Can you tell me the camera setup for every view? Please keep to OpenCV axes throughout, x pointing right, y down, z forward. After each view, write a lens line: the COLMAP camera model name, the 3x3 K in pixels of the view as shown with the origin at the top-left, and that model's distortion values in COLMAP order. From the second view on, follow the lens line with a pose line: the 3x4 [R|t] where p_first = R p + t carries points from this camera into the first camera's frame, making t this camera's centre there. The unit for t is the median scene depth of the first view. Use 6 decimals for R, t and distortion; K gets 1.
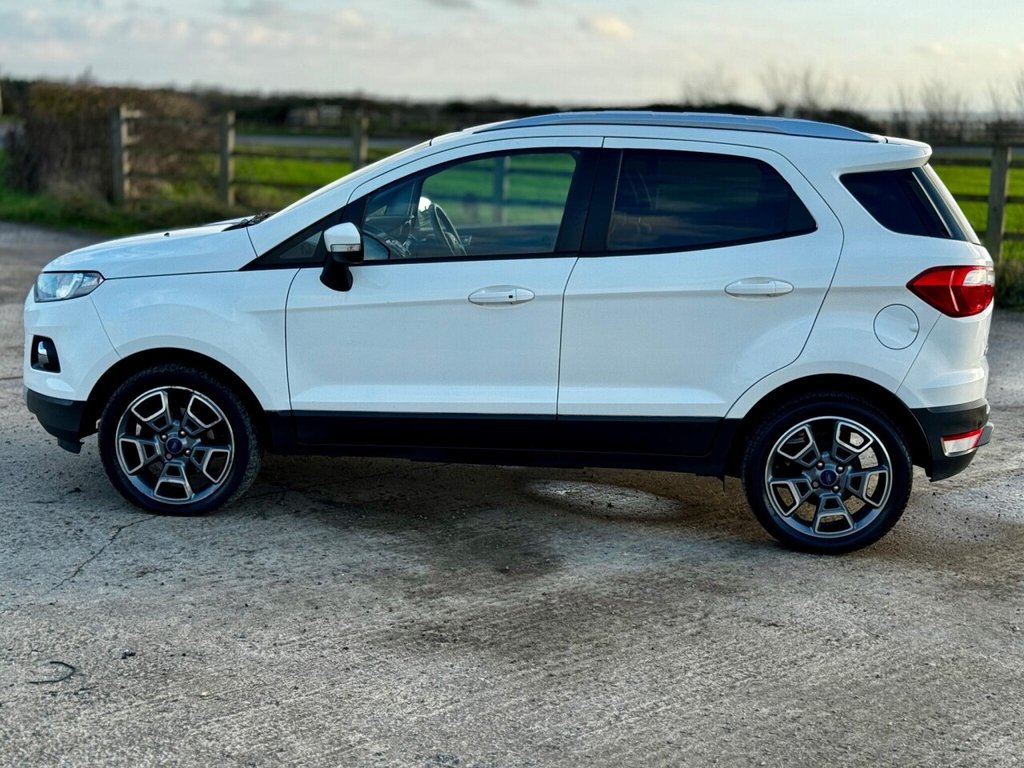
lens RADIAL K [[1518.8, 0, 528.6], [0, 1518.8, 370.1], [0, 0, 1]] dist [0.132048, -0.074437]
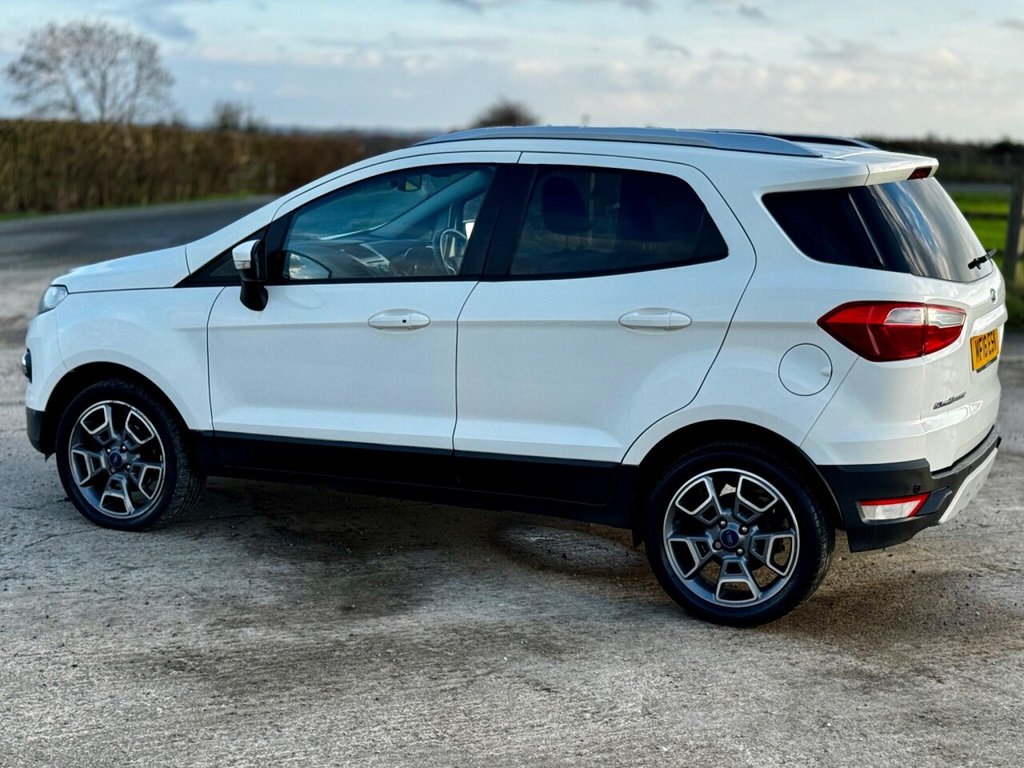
lens RADIAL K [[1585.7, 0, 555.8], [0, 1585.7, 423.8], [0, 0, 1]] dist [0.154382, -0.128917]
pose [[0.942965, 0.051293, -0.328916, 0.398182], [-0.052459, 0.998609, 0.005333, 0.005003], [0.328732, 0.012226, 0.944344, 0.102363]]
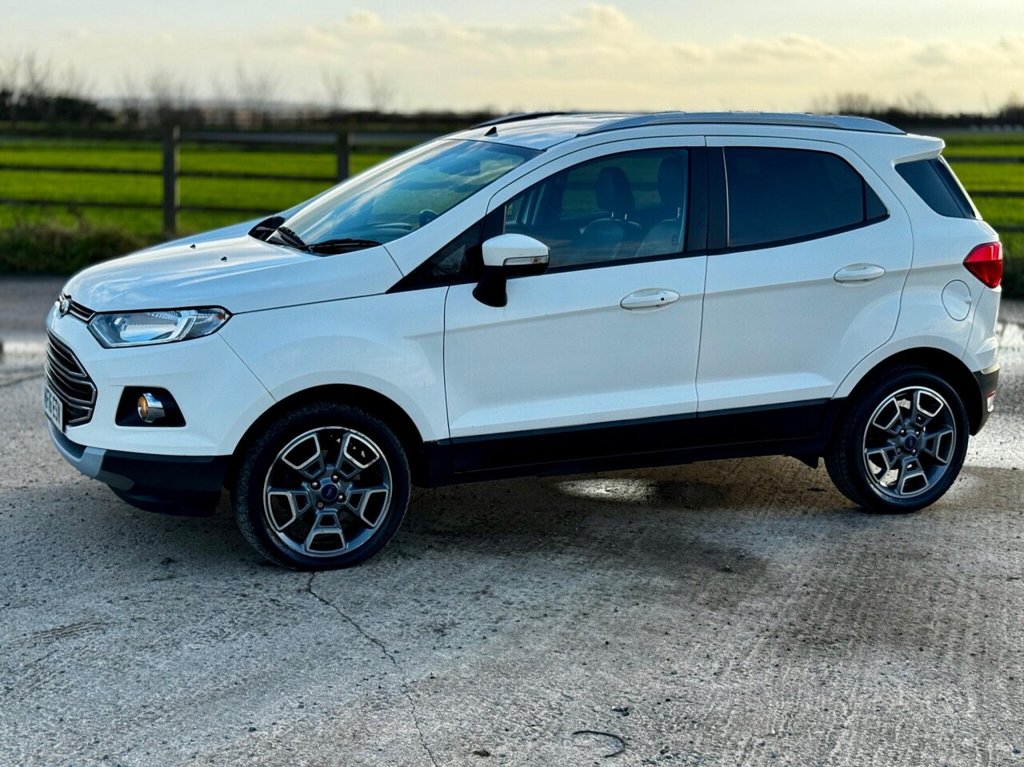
lens RADIAL K [[1506.6, 0, 472.5], [0, 1506.6, 386.4], [0, 0, 1]] dist [0.139389, -0.120055]
pose [[0.881072, -0.099464, 0.462405, -0.578323], [0.089872, 0.995034, 0.042791, -0.044347], [-0.464365, 0.003856, 0.885636, 0.179133]]
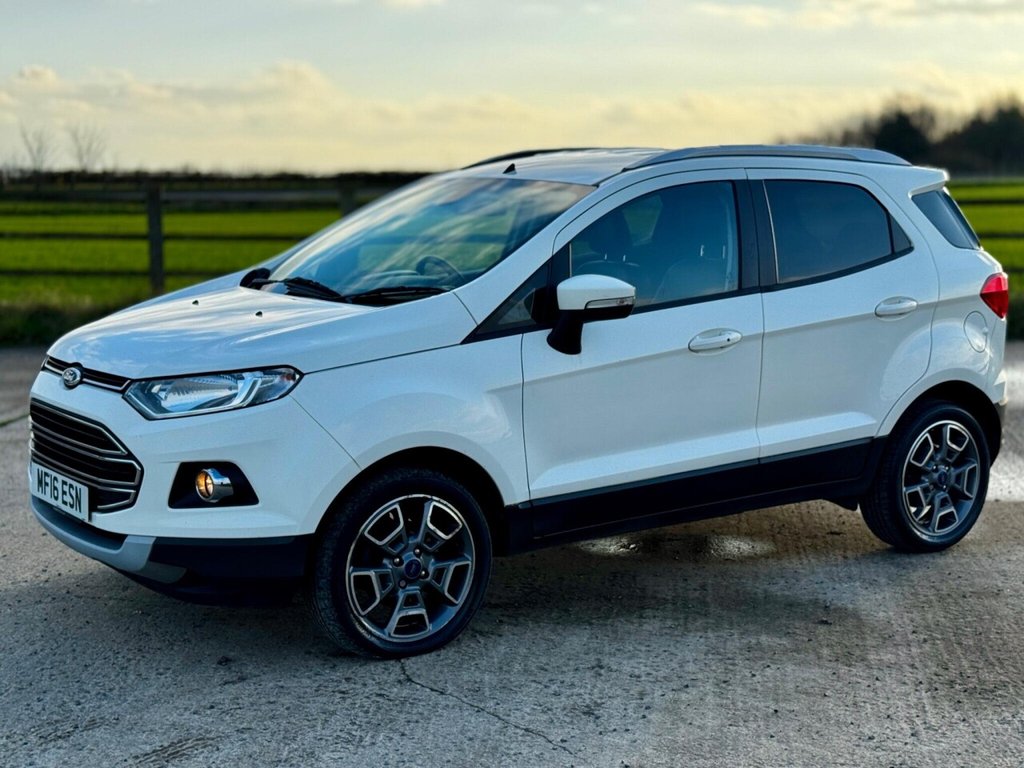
lens RADIAL K [[1526.4, 0, 508.1], [0, 1526.4, 410.7], [0, 0, 1]] dist [0.135797, -0.044523]
pose [[0.764804, -0.128200, 0.631379, -0.711114], [0.131923, 0.990399, 0.041298, -0.061236], [-0.630611, 0.051709, 0.774374, 0.350817]]
